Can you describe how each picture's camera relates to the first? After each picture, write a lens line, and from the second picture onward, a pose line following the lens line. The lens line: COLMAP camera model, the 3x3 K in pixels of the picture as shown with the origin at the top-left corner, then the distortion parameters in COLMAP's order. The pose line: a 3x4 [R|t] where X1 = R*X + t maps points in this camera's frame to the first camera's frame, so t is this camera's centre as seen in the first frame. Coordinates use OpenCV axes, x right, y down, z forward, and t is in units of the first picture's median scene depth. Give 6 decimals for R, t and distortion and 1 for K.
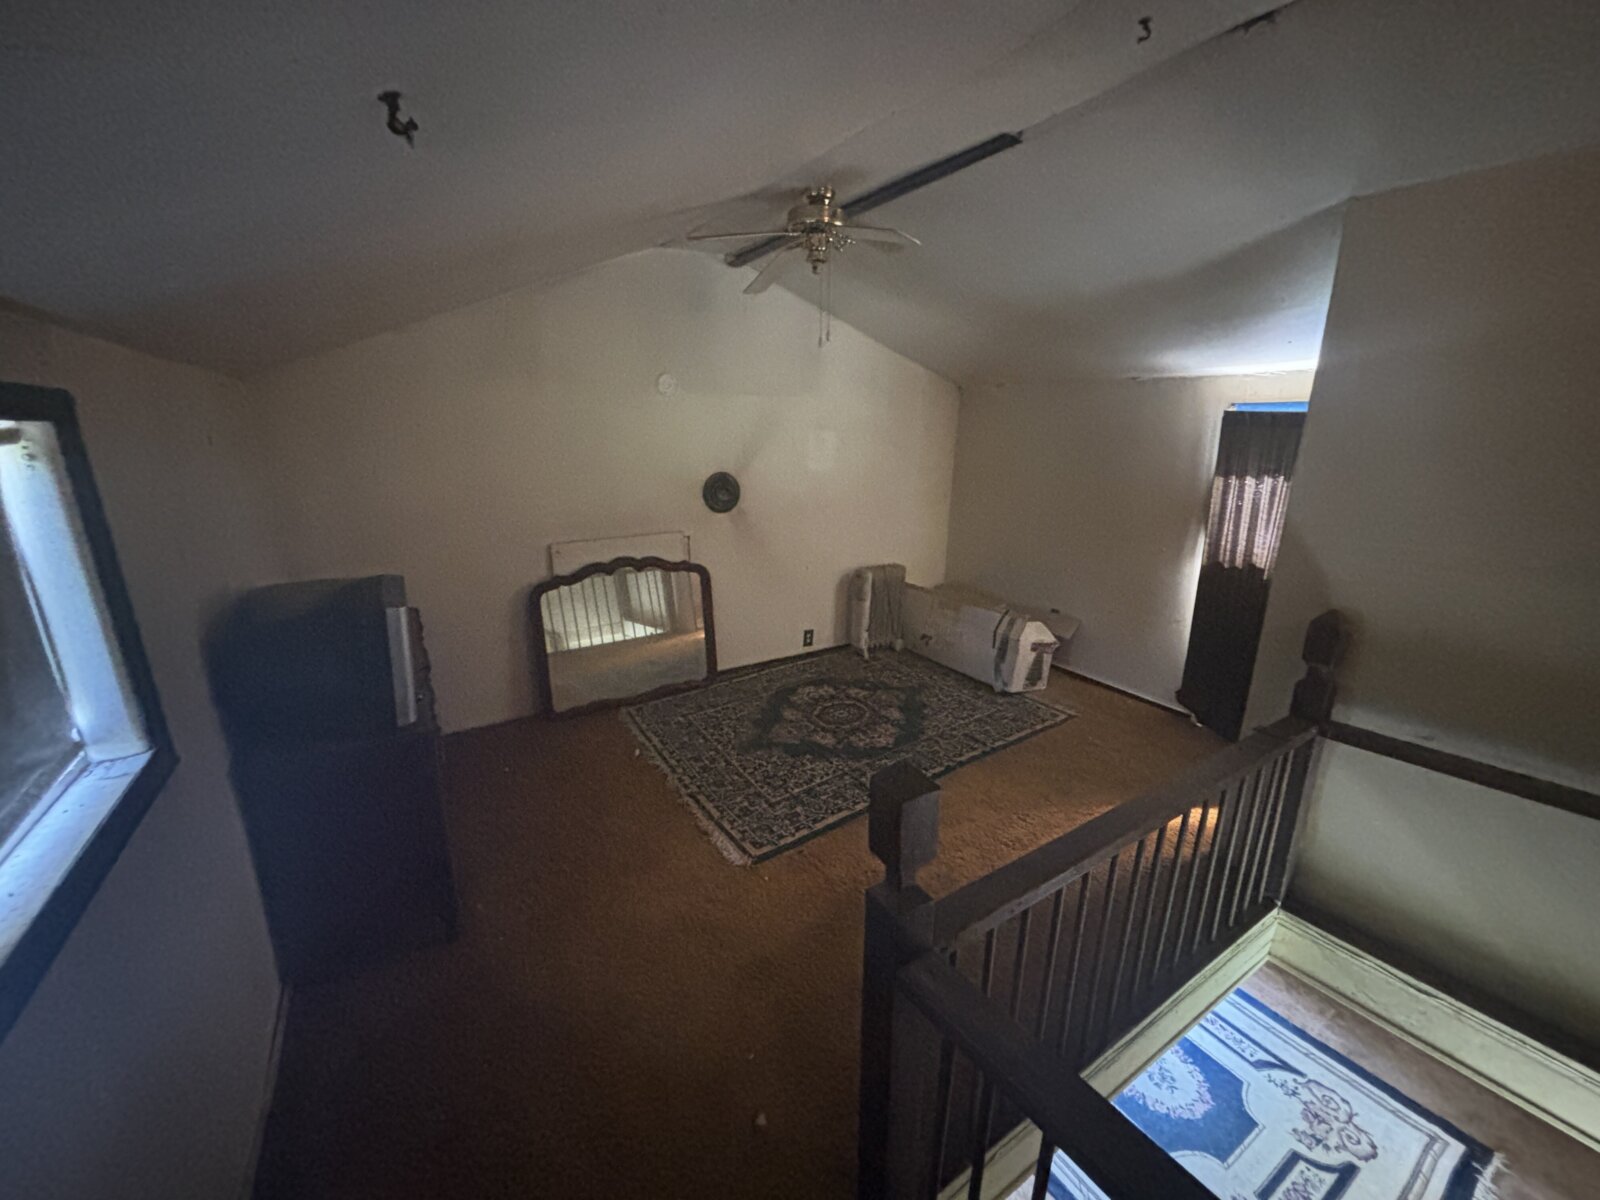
lens RADIAL K [[640.0, 0, 800.0], [0, 640.0, 600.0], [0, 0, 1]] dist [0.068152, 0.000013]
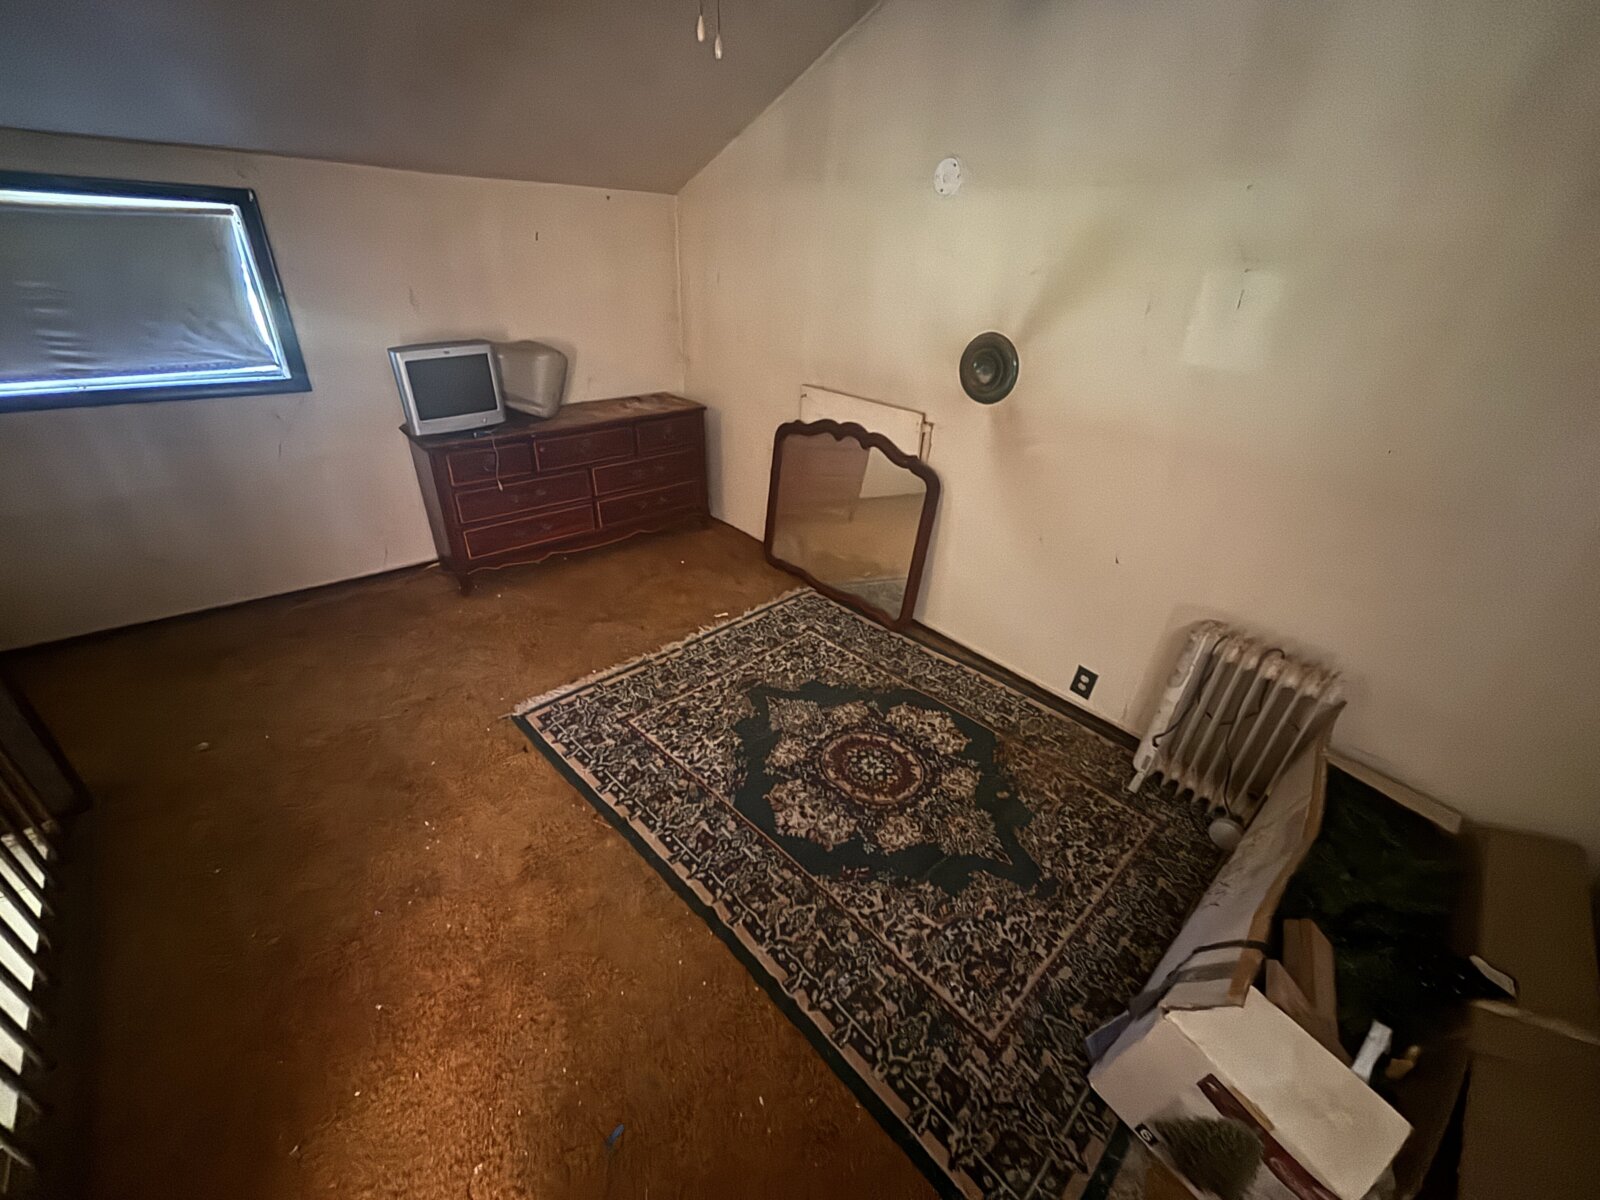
lens RADIAL K [[640.8, 0, 796.2], [0, 640.8, 592.4], [0, 0, 1]] dist [0.022455, -0.000081]
pose [[0.161750, 0.479916, -0.862275, 0.495670], [-0.307623, 0.854763, 0.418030, -0.194246], [0.937659, 0.197639, 0.285891, 0.720945]]
